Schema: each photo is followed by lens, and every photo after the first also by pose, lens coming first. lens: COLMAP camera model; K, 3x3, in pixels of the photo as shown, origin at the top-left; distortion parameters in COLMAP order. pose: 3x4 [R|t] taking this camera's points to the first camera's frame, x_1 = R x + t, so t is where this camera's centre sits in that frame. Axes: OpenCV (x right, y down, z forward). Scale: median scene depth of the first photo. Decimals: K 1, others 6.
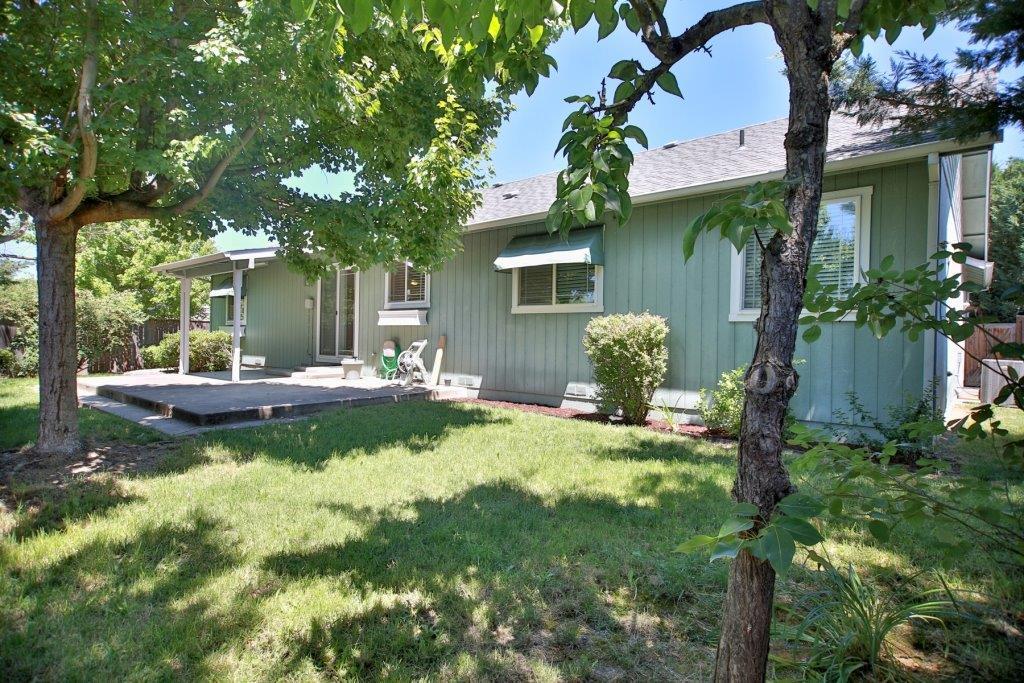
lens RADIAL K [[538.4, 0, 512.0], [0, 538.4, 341.5], [0, 0, 1]] dist [0.005170, 0.000536]
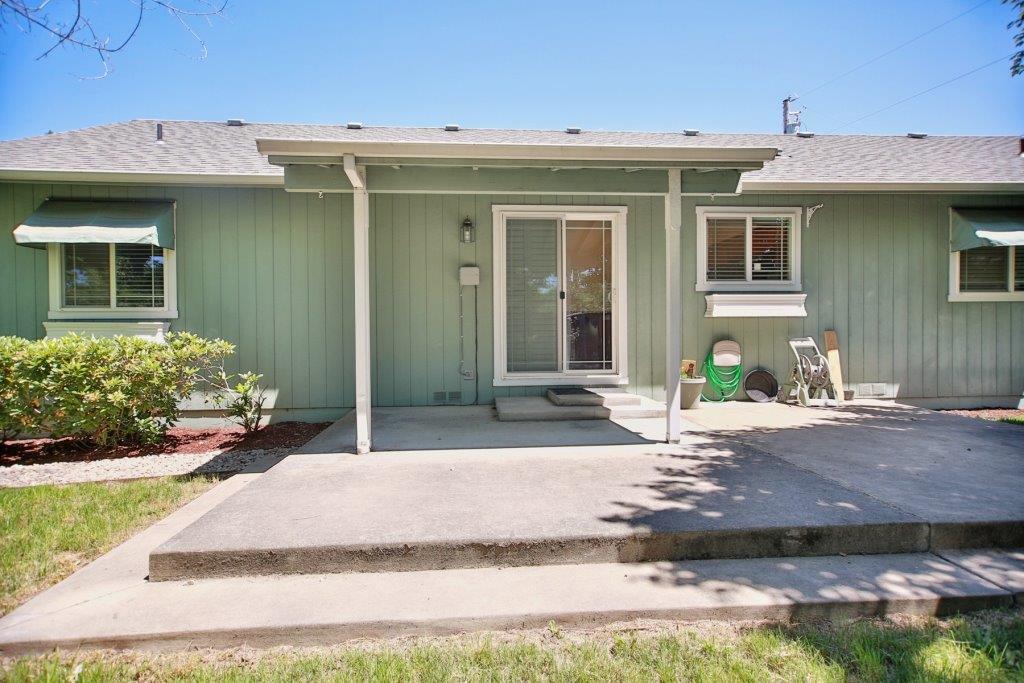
lens RADIAL K [[552.6, 0, 512.0], [0, 552.6, 341.5], [0, 0, 1]] dist [0.016343, 0.000335]
pose [[0.707583, -0.026489, 0.706133, -0.969183], [0.026482, 0.999589, 0.010962, -0.016583], [-0.706133, 0.010943, 0.707994, 0.795394]]
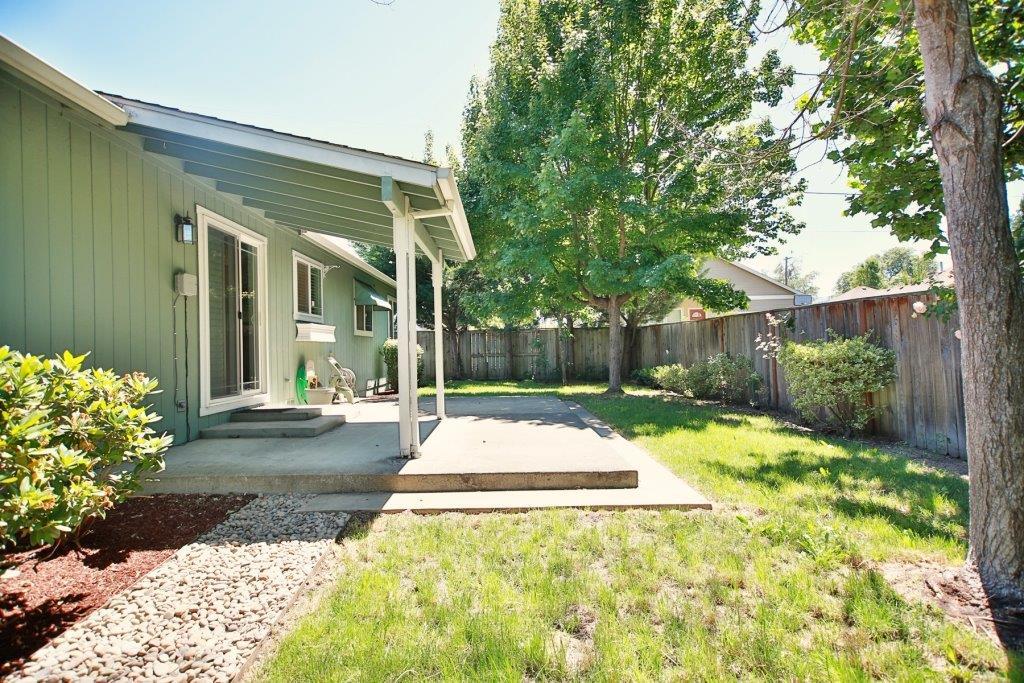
lens RADIAL K [[538.4, 0, 512.0], [0, 538.4, 341.5], [0, 0, 1]] dist [0.005170, 0.000536]
pose [[-0.662607, 0.011048, 0.748886, -1.145635], [0.022572, 0.999732, 0.005223, -0.028950], [-0.748627, 0.020364, -0.662679, 1.421980]]
